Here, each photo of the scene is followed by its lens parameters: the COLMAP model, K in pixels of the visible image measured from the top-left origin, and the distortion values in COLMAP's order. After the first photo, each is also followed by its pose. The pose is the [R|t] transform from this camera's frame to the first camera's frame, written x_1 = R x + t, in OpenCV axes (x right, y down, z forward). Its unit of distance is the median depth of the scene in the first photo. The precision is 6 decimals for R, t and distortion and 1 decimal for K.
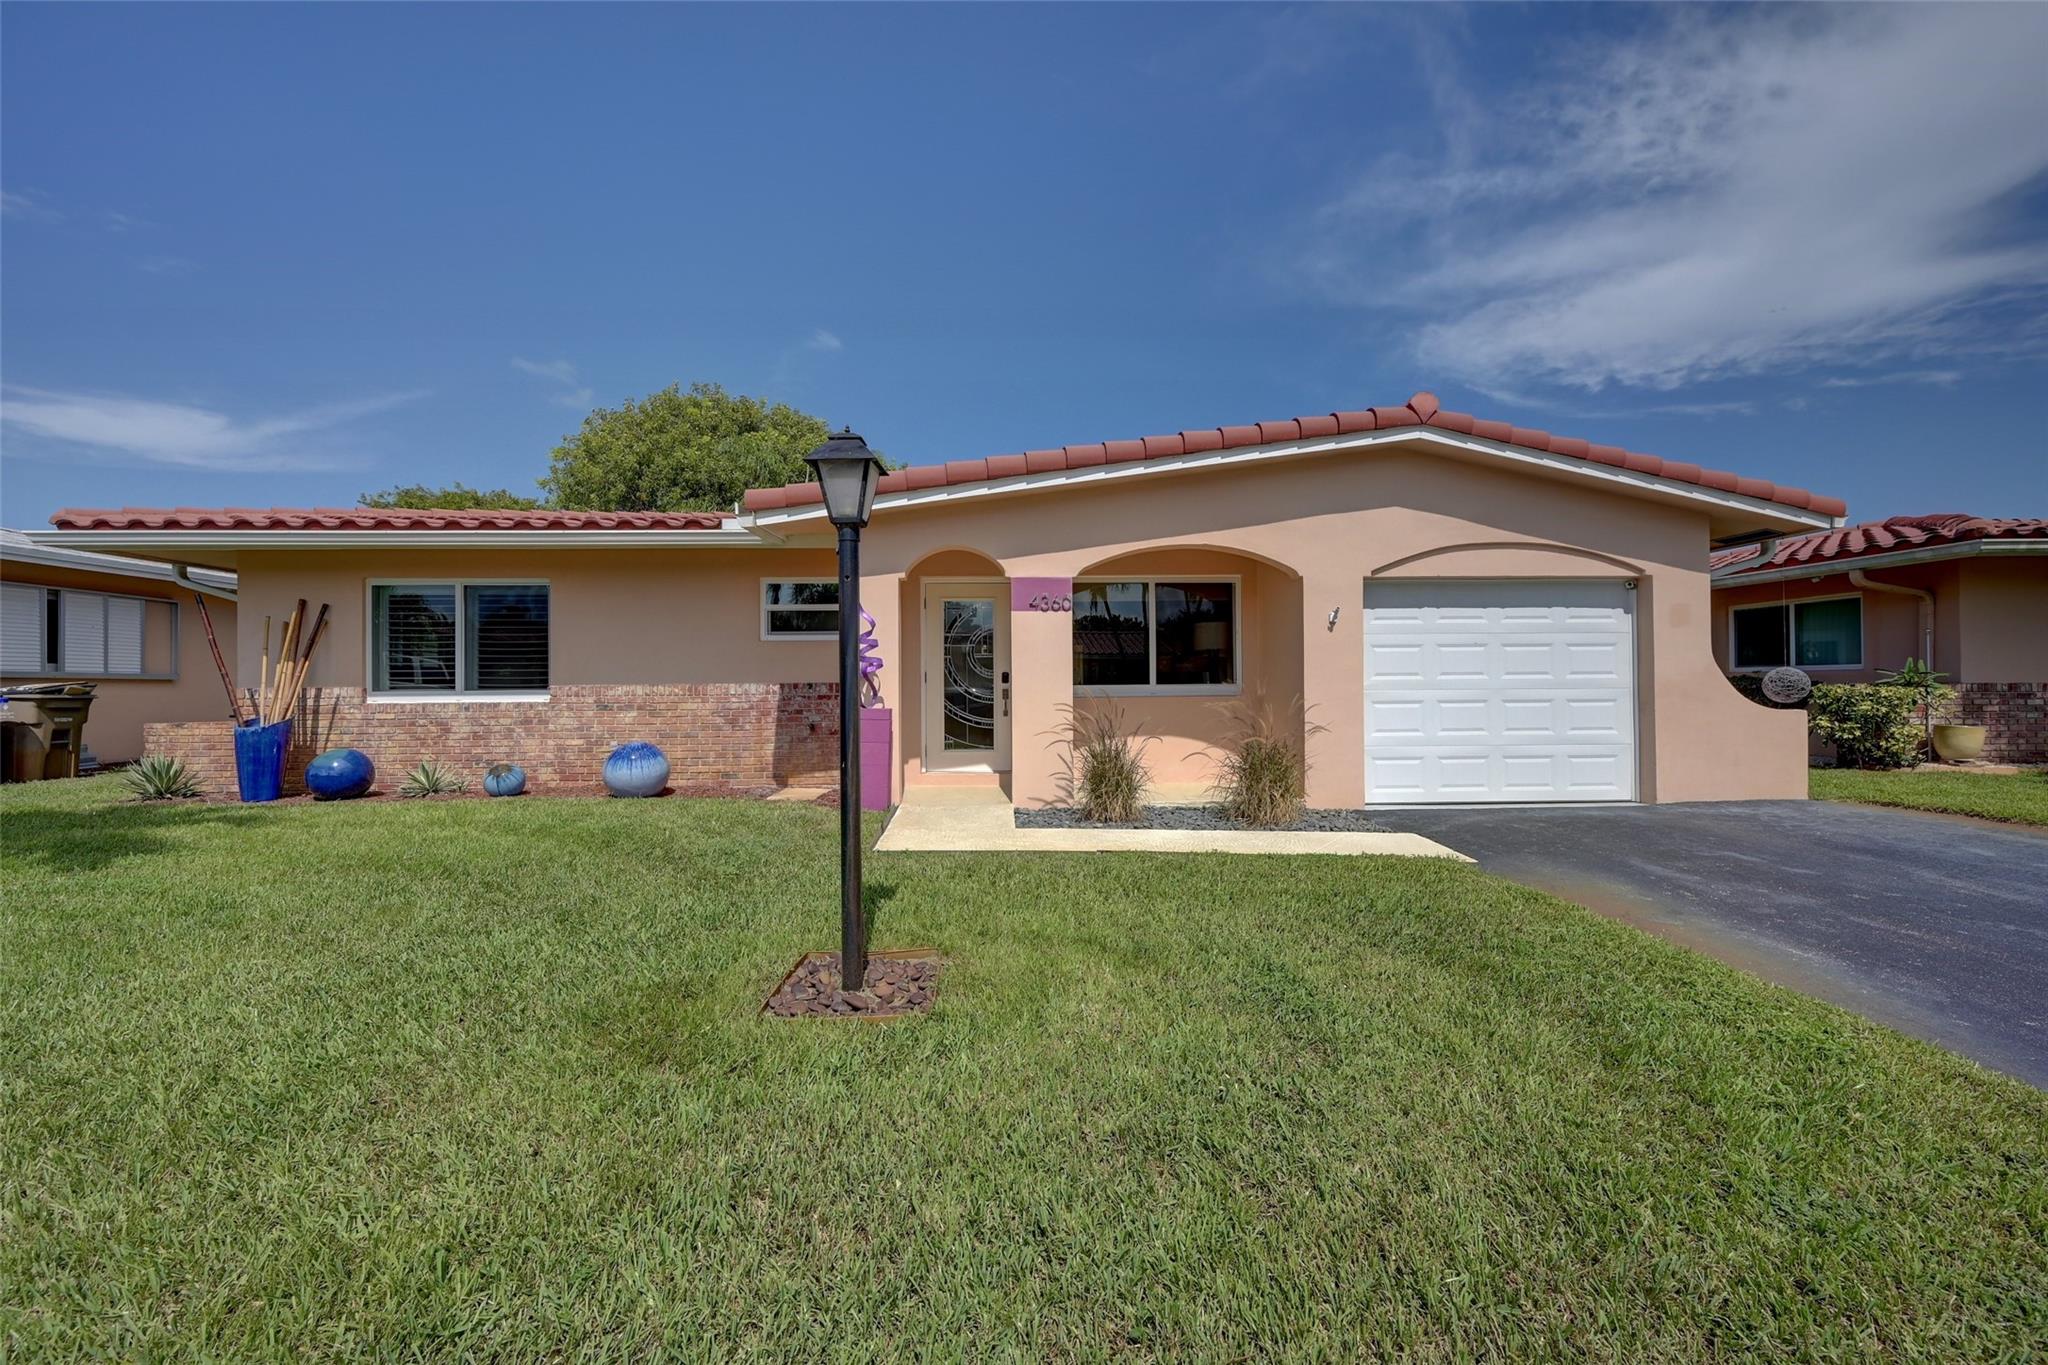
lens RADIAL K [[818.9, 0, 1030.7], [0, 818.9, 686.6], [0, 0, 1]] dist [-0.000676, -0.000172]
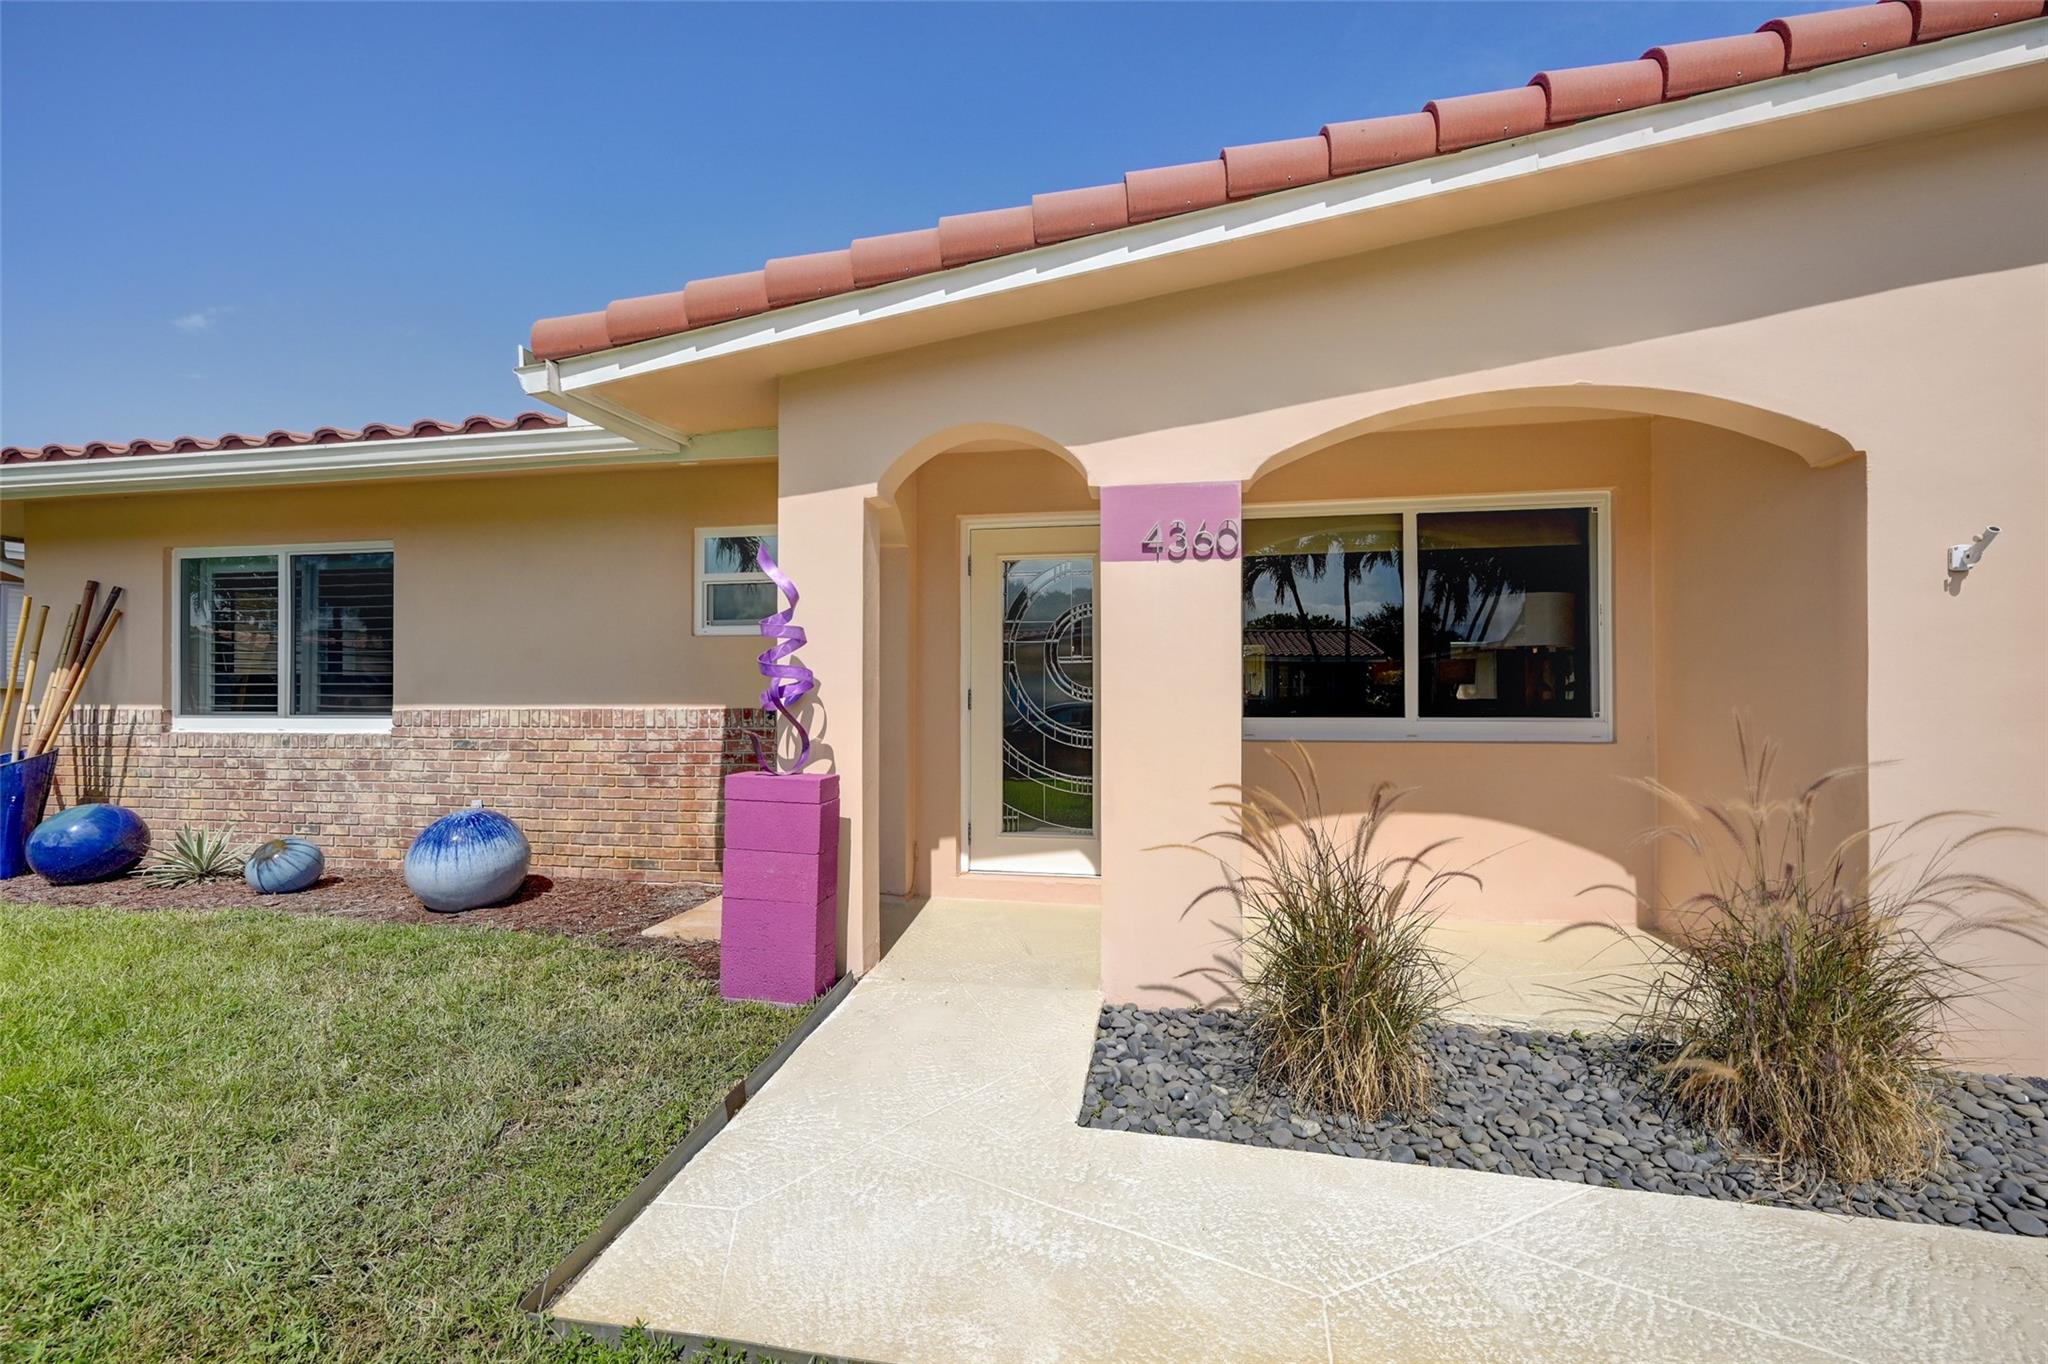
lens RADIAL K [[818.9, 0, 1030.7], [0, 818.9, 686.1], [0, 0, 1]] dist [-0.000676, -0.000172]
pose [[0.976829, 0.004746, -0.213971, 0.031346], [-0.005508, 0.999980, -0.002966, -0.019907], [0.213953, 0.004076, 0.976836, 0.492085]]
